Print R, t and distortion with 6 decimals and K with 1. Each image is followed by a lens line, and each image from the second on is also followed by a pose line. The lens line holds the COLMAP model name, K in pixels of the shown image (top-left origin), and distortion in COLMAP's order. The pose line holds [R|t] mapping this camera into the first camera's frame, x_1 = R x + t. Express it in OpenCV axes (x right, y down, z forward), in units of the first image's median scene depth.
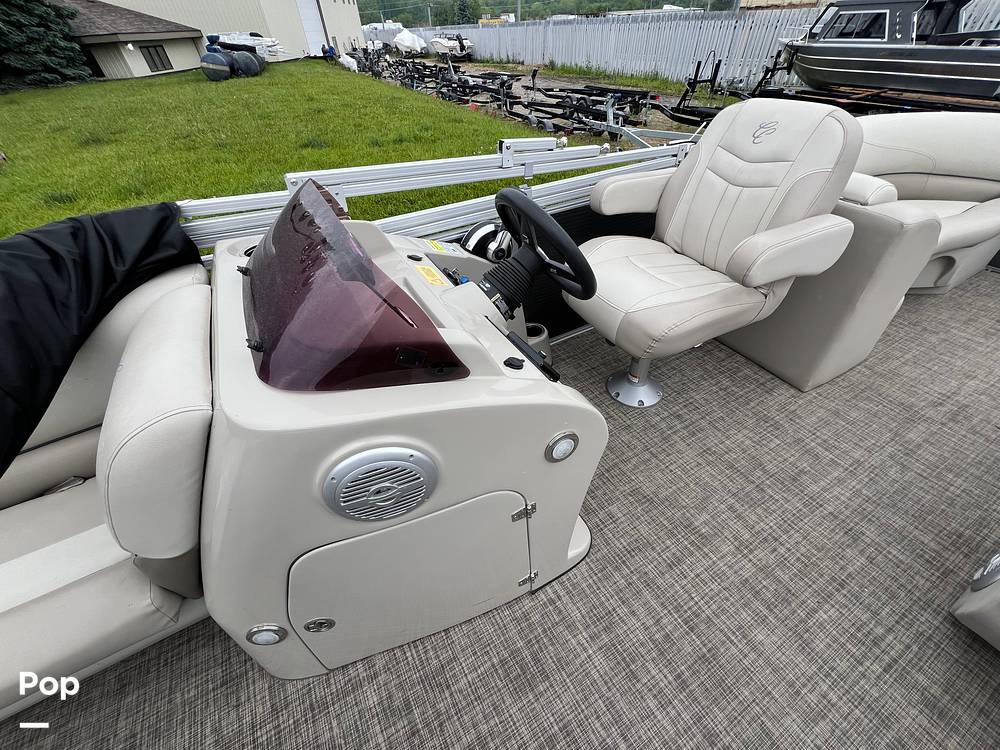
lens RADIAL K [[400.1, 0, 503.5], [0, 400.1, 377.0], [0, 0, 1]] dist [-0.002311, 0.000132]
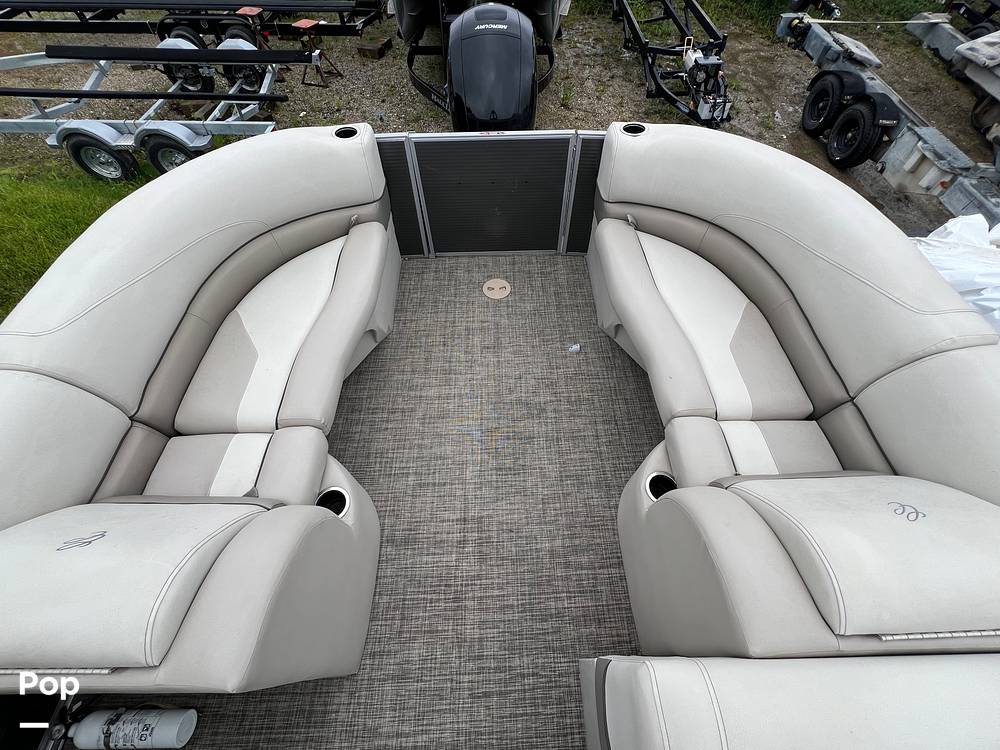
lens RADIAL K [[421.2, 0, 505.6], [0, 421.2, 375.1], [0, 0, 1]] dist [-0.001567, -0.000250]
pose [[0.469859, -0.706356, 0.529427, 0.139580], [0.565206, 0.701424, 0.434220, -0.085808], [-0.678067, 0.095213, 0.728807, 0.032709]]
